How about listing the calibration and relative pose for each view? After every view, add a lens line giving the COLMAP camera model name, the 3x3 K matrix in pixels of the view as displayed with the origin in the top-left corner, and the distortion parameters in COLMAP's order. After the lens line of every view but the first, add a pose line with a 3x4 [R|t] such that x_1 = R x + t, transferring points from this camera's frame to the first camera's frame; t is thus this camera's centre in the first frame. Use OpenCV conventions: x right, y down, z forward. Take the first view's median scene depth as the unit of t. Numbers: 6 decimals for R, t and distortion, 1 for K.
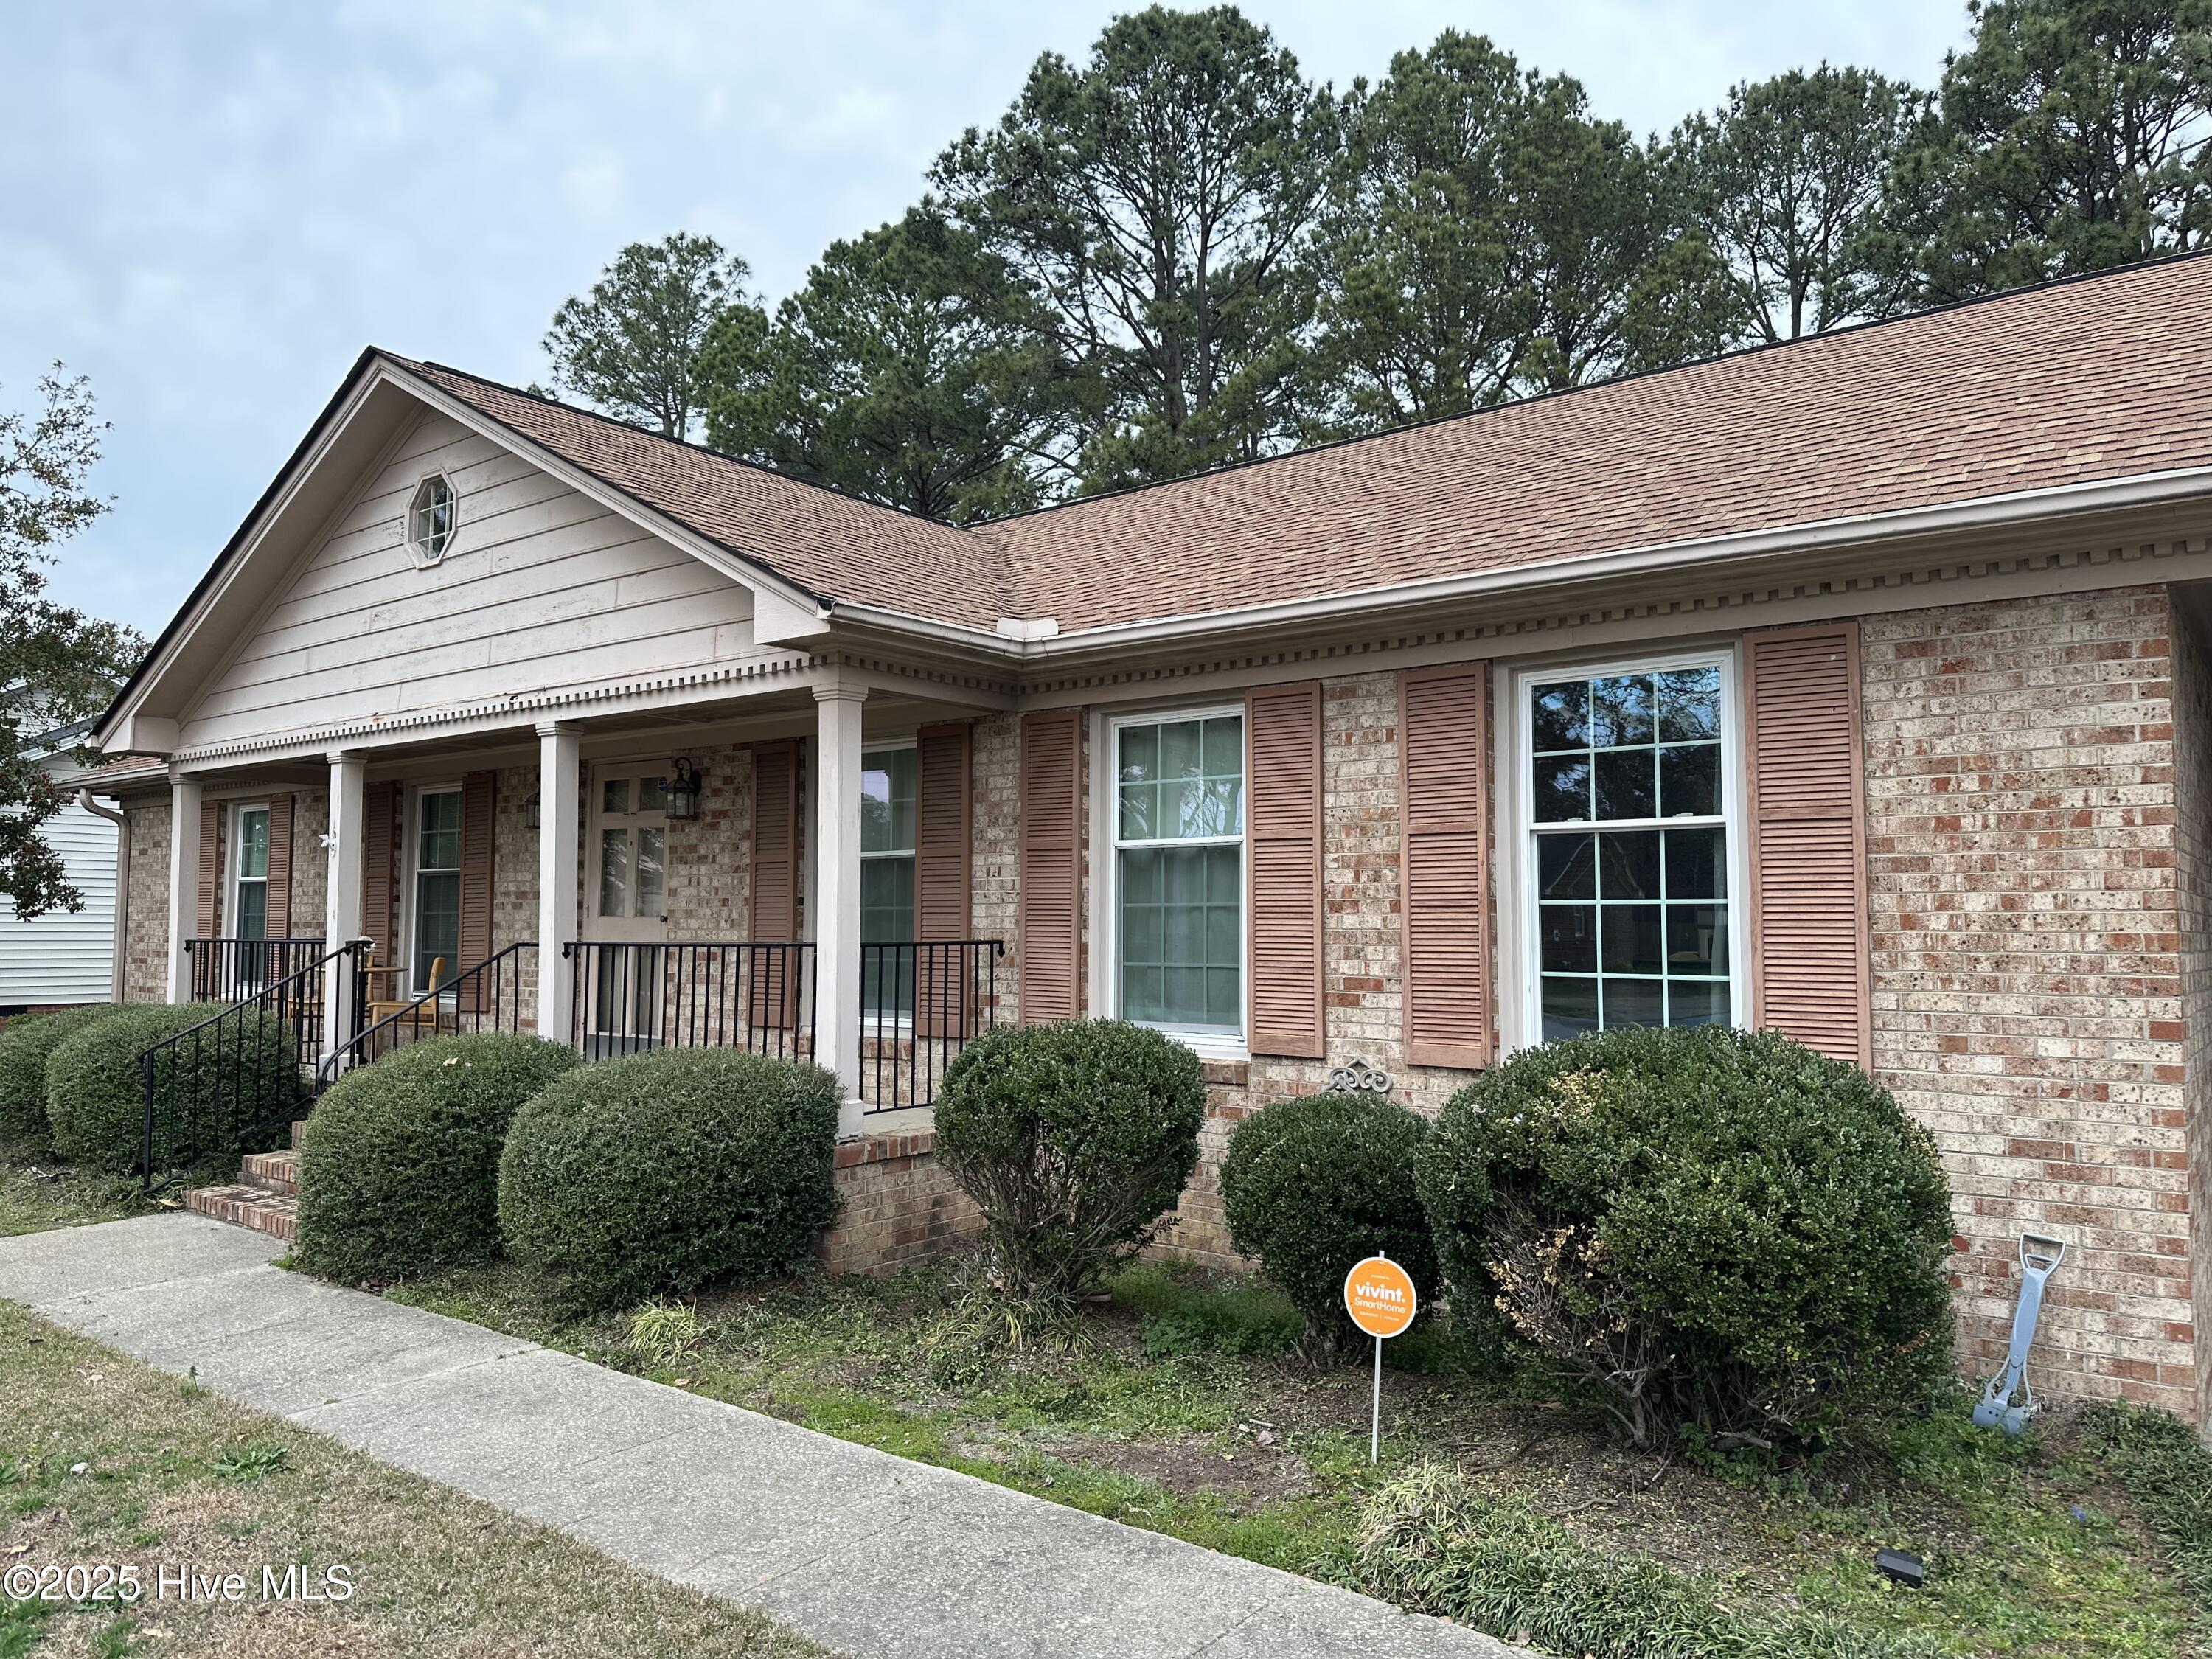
lens RADIAL K [[1570.5, 0, 1094.9], [0, 1570.5, 833.8], [0, 0, 1]] dist [0.012474, -0.007436]
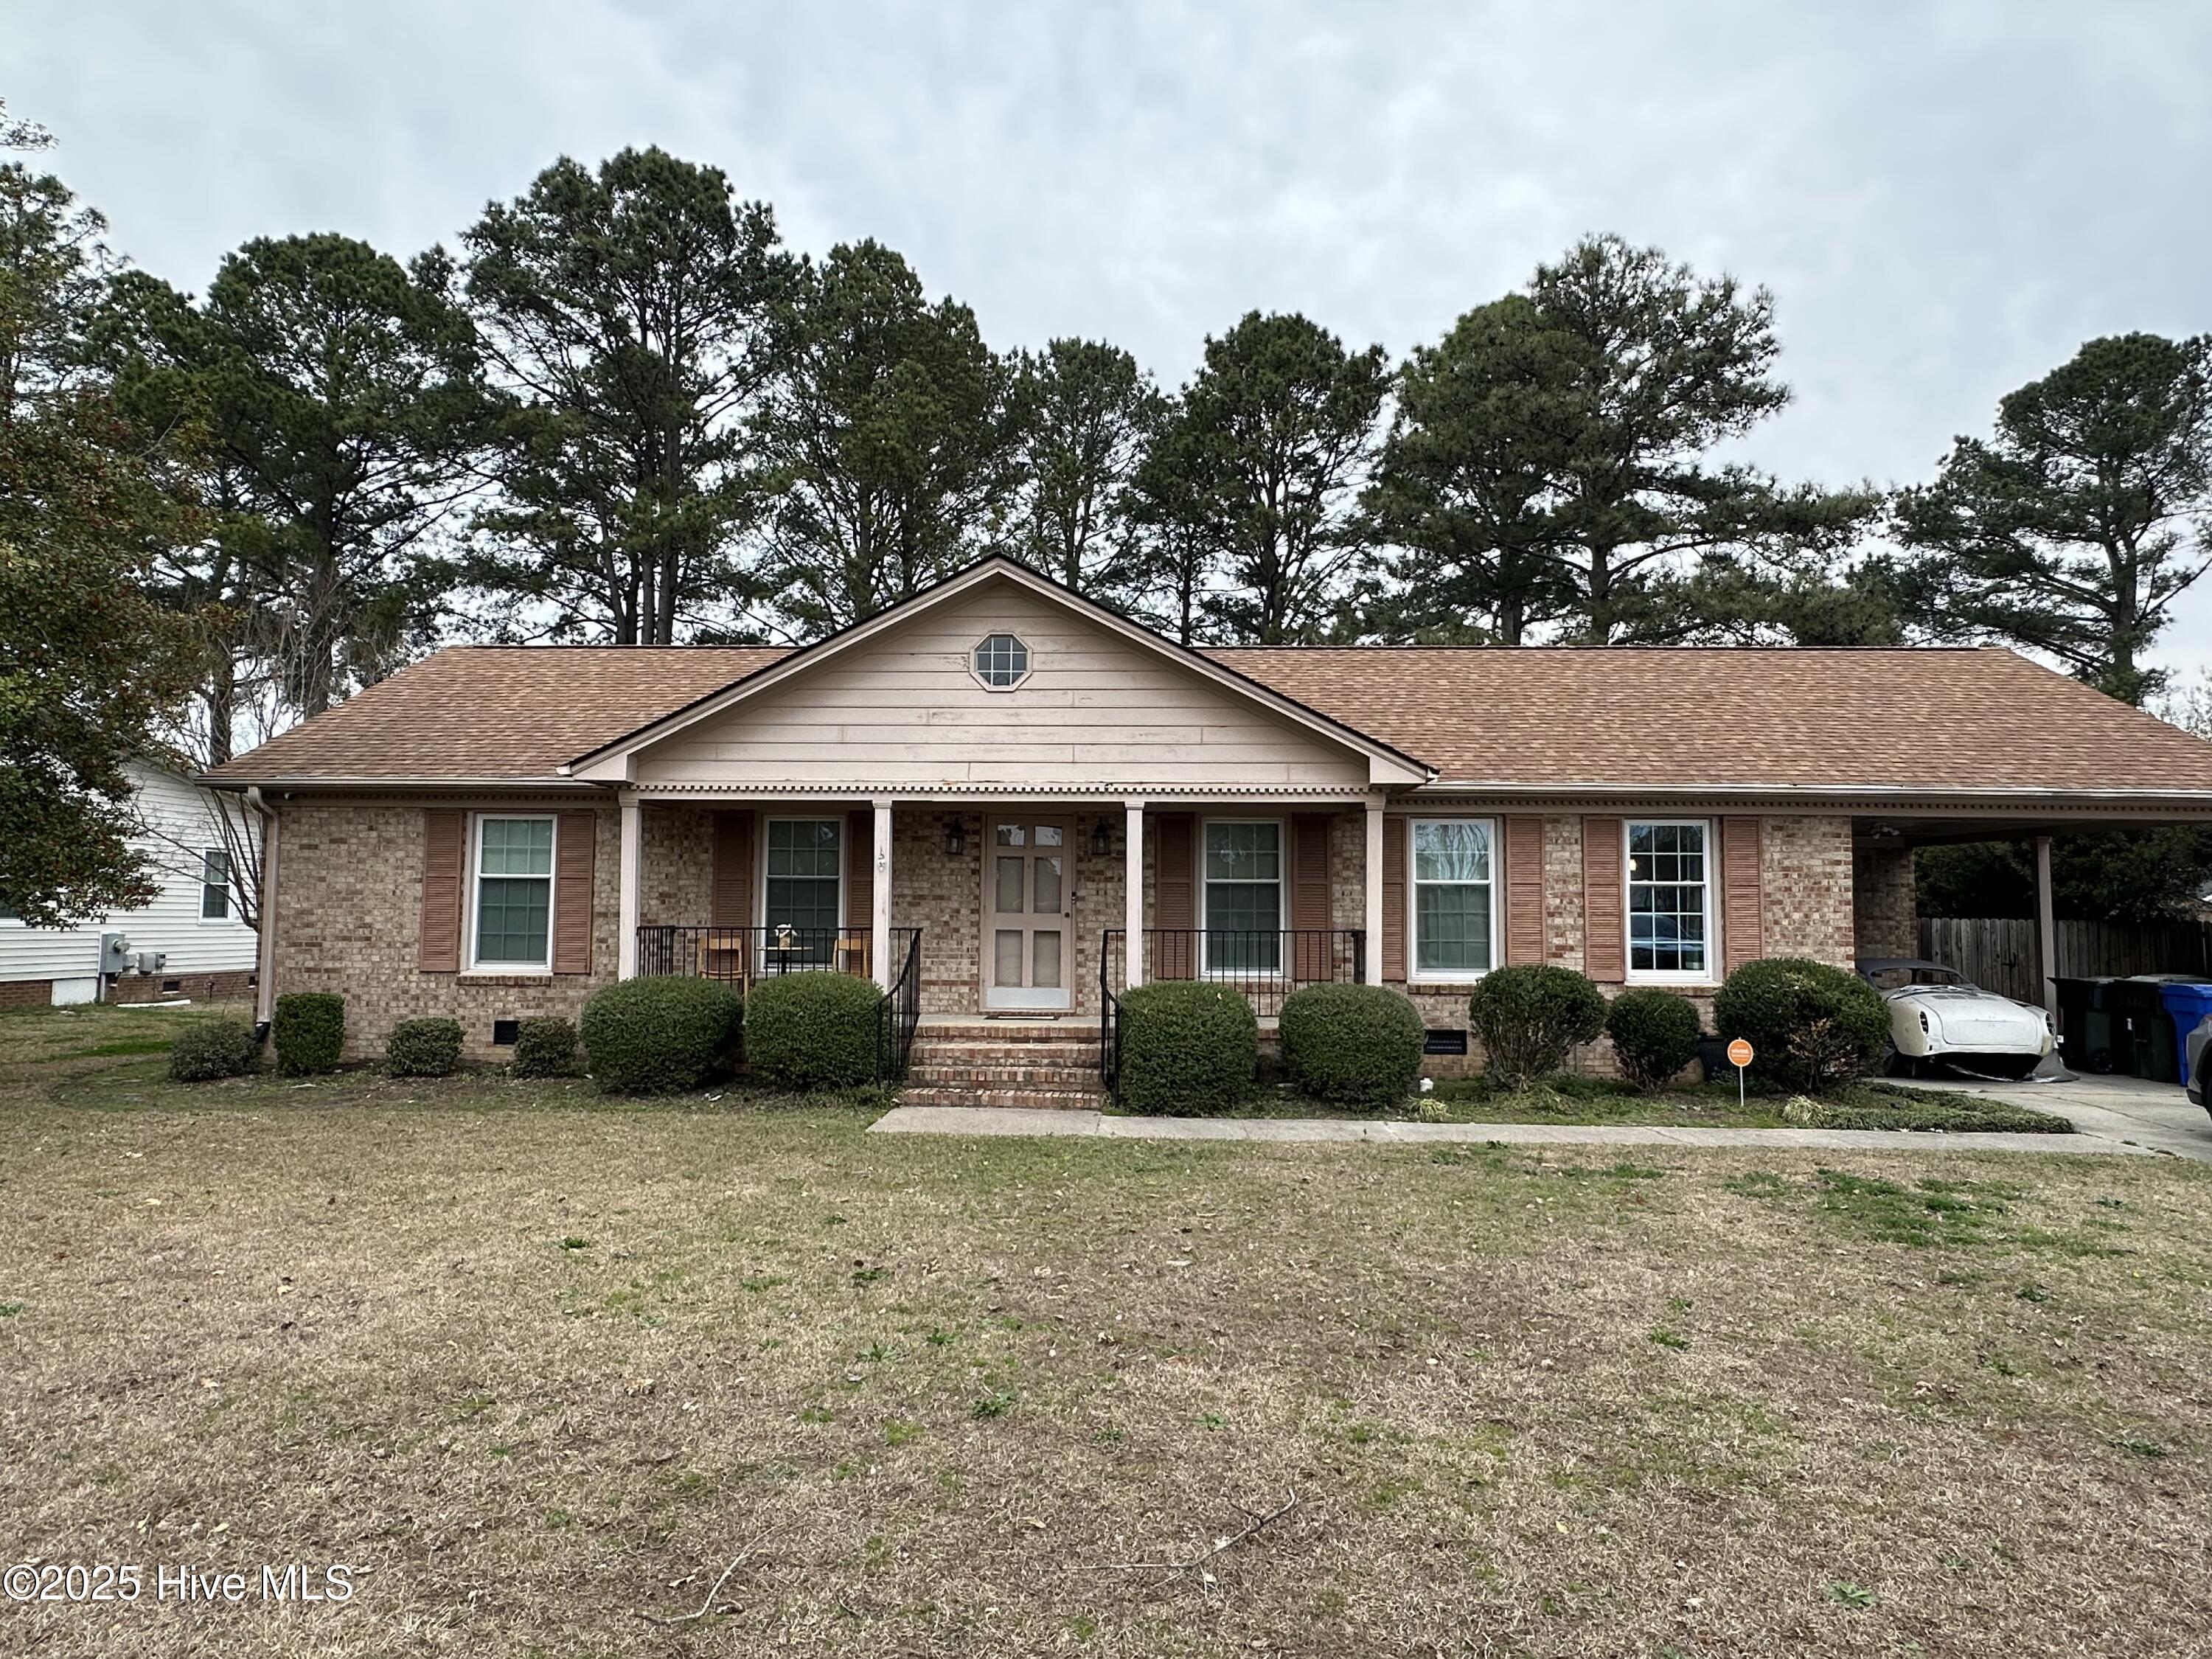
lens RADIAL K [[1337.7, 0, 1098.3], [0, 1337.7, 824.0], [0, 0, 1]] dist [-0.017649, 0.004218]
pose [[0.799542, 0.041652, 0.599164, -1.991464], [-0.041620, 0.999037, -0.013912, -0.039514], [-0.599166, -0.013814, 0.800505, -0.214930]]
